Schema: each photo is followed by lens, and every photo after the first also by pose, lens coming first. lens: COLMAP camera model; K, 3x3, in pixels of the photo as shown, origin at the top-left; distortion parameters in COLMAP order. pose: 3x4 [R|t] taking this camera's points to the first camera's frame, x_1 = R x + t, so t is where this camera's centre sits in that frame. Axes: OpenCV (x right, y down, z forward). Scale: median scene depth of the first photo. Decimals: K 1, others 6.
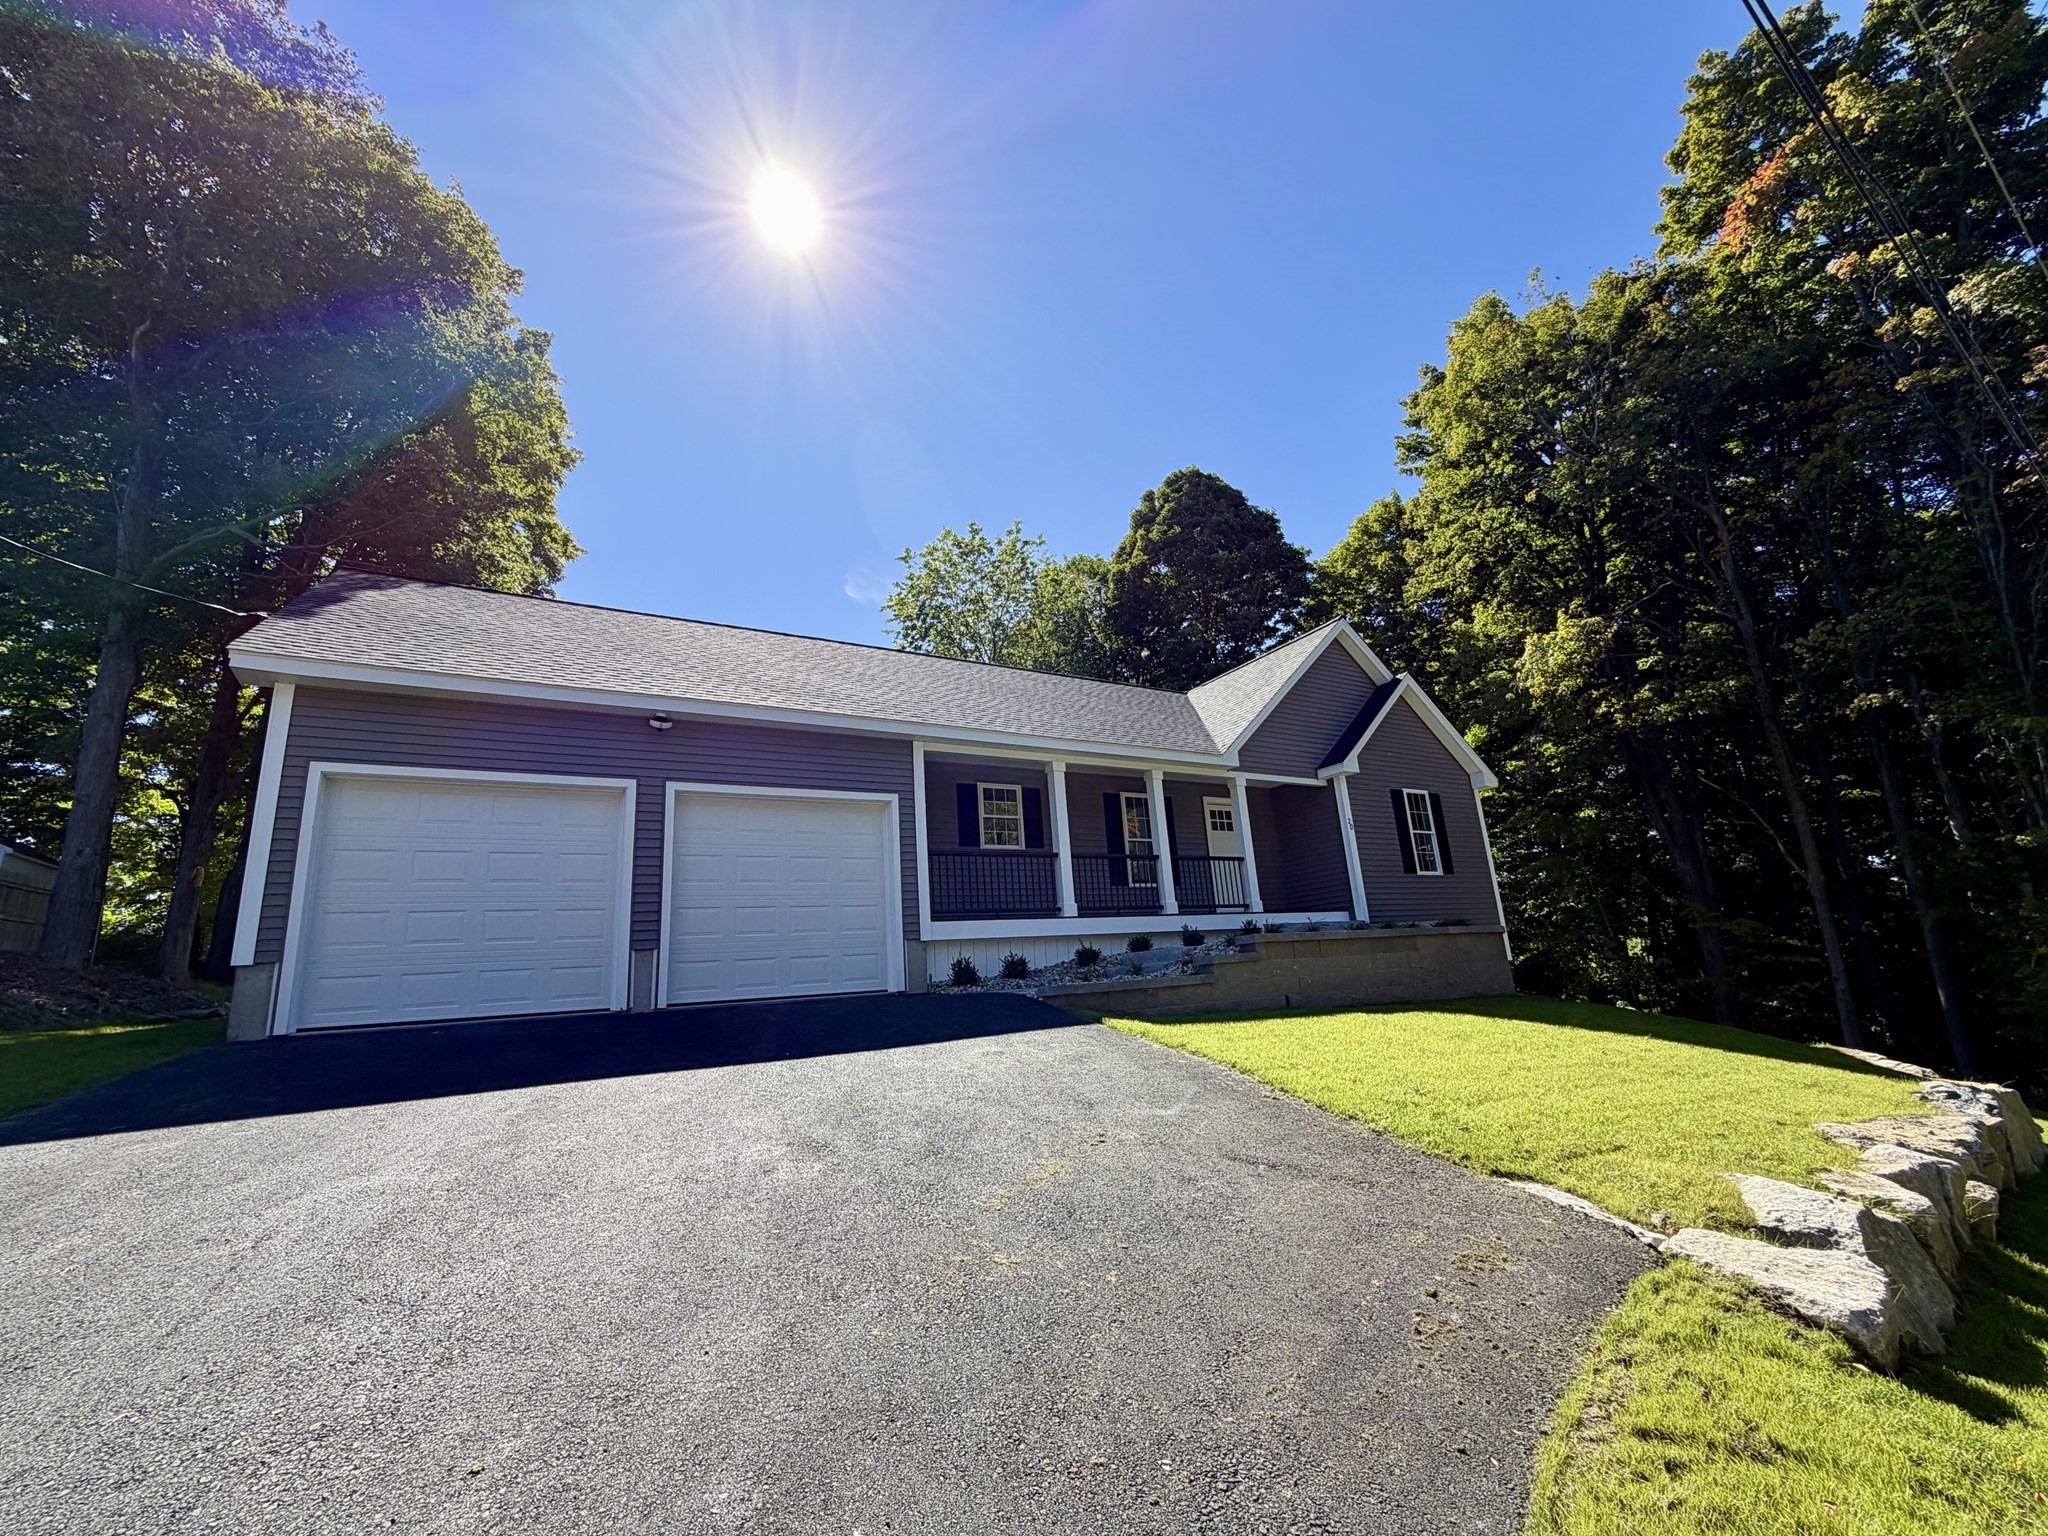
lens RADIAL K [[817.5, 0, 1018.9], [0, 817.5, 768.5], [0, 0, 1]] dist [0.000324, -0.000045]
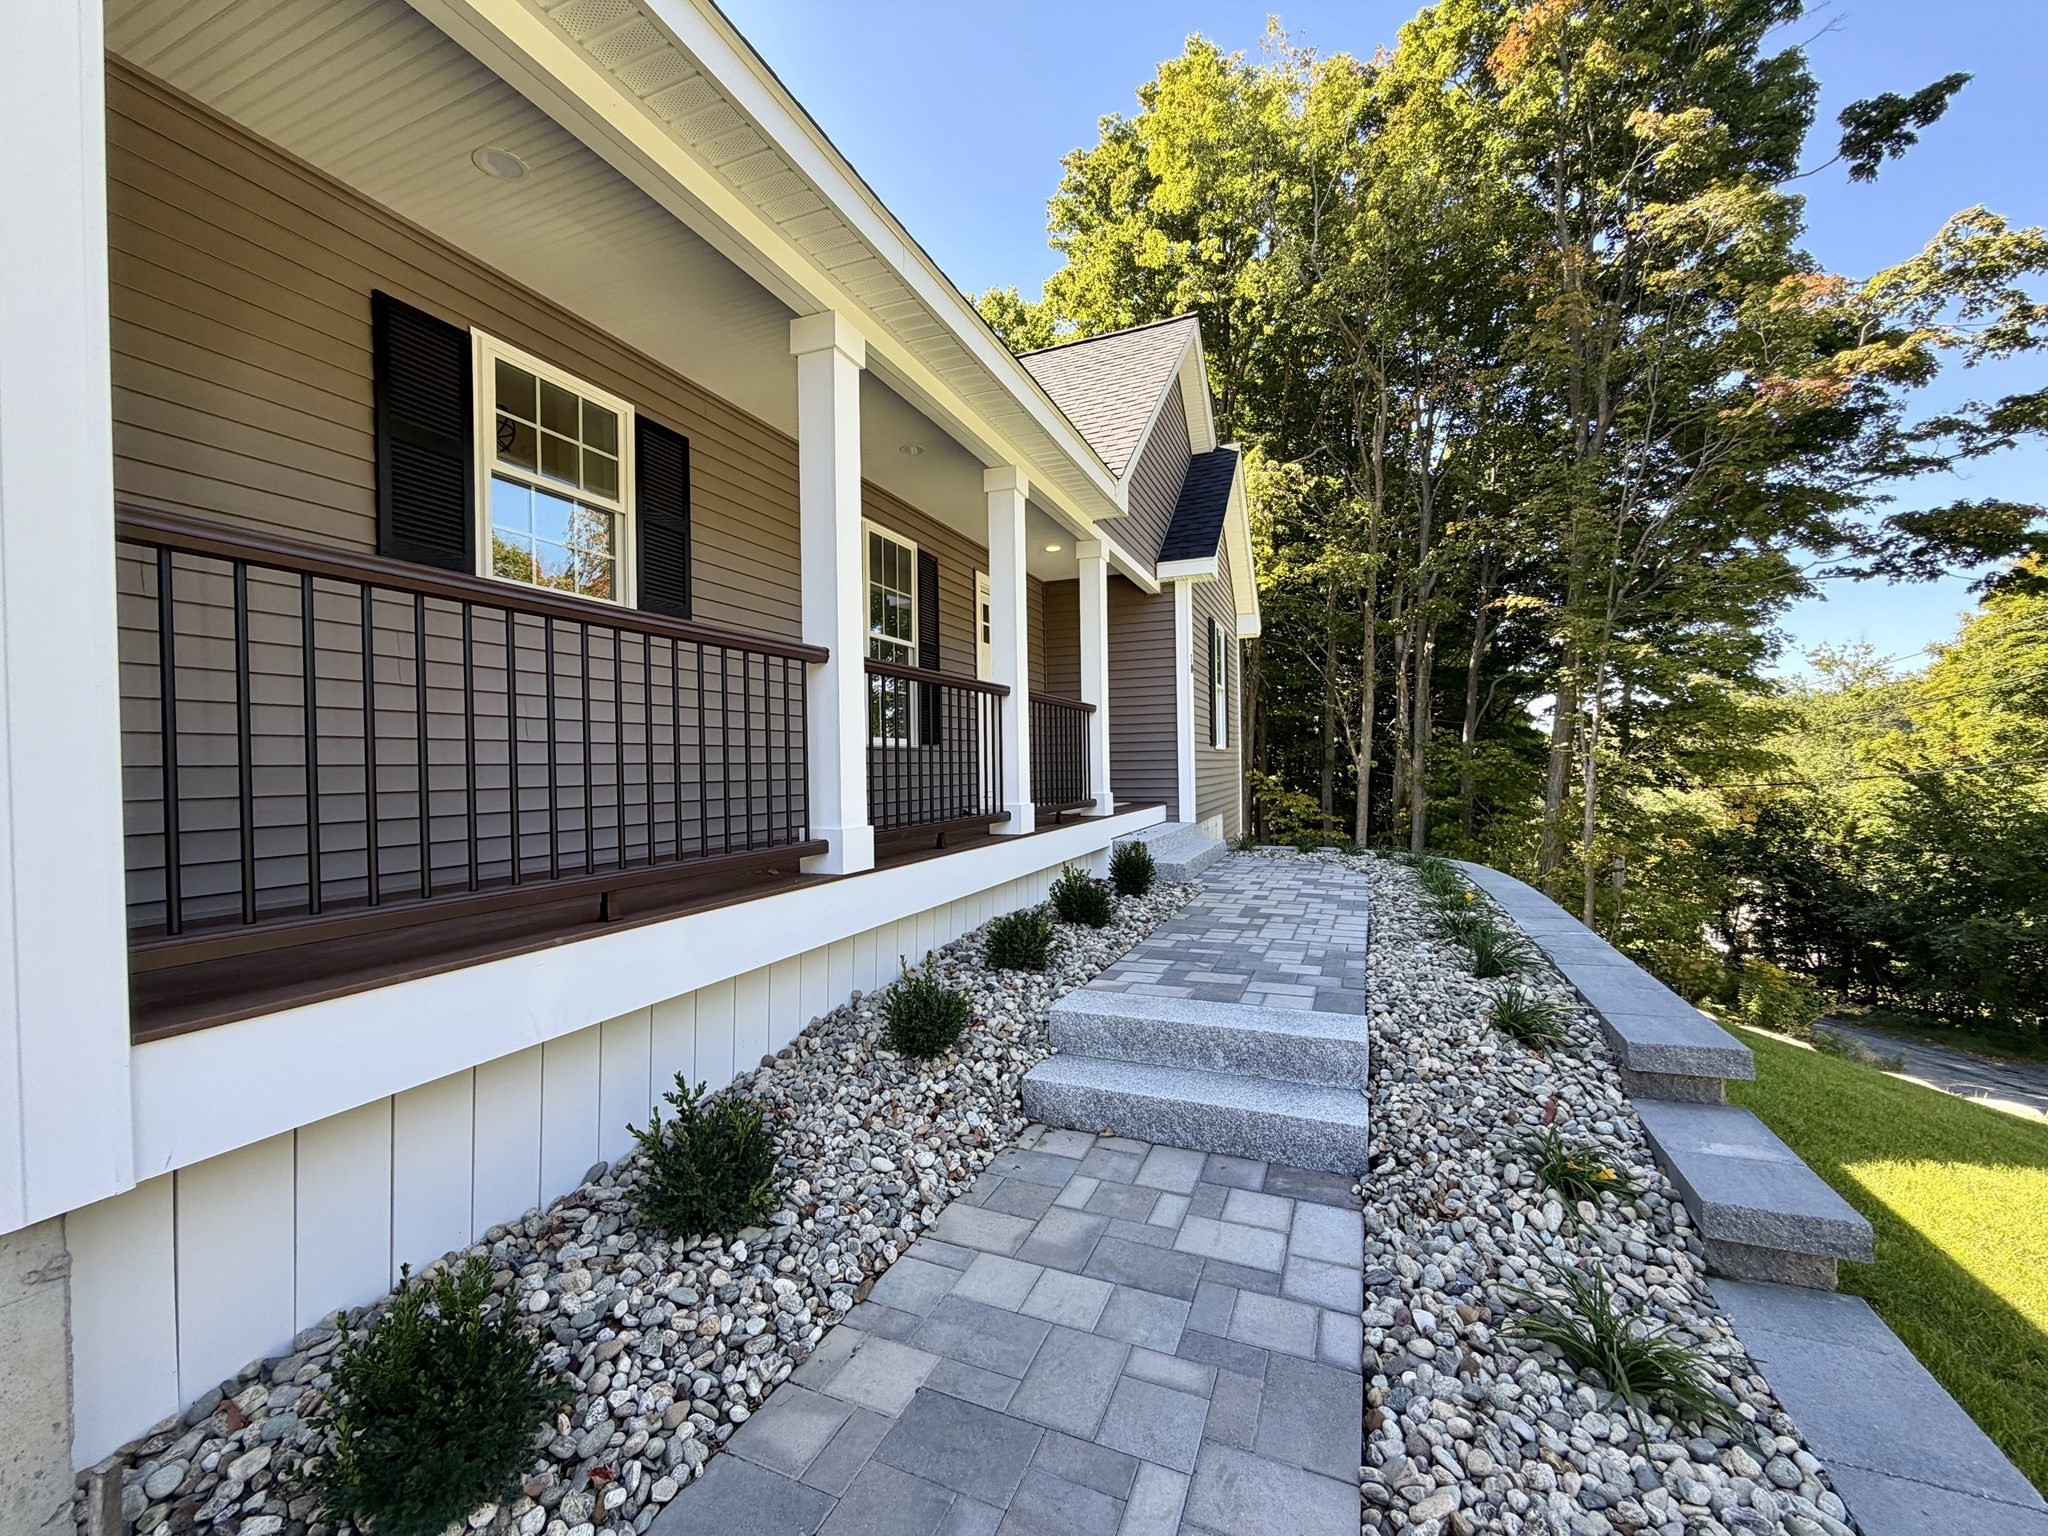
lens RADIAL K [[809.8, 0, 1024.5], [0, 809.8, 764.8], [0, 0, 1]] dist [-0.000556, -0.000061]
pose [[0.802389, 0.054923, 0.594269, -0.048746], [-0.187924, 0.968354, 0.164241, 0.067182], [-0.566442, -0.243462, 0.787318, 0.586388]]
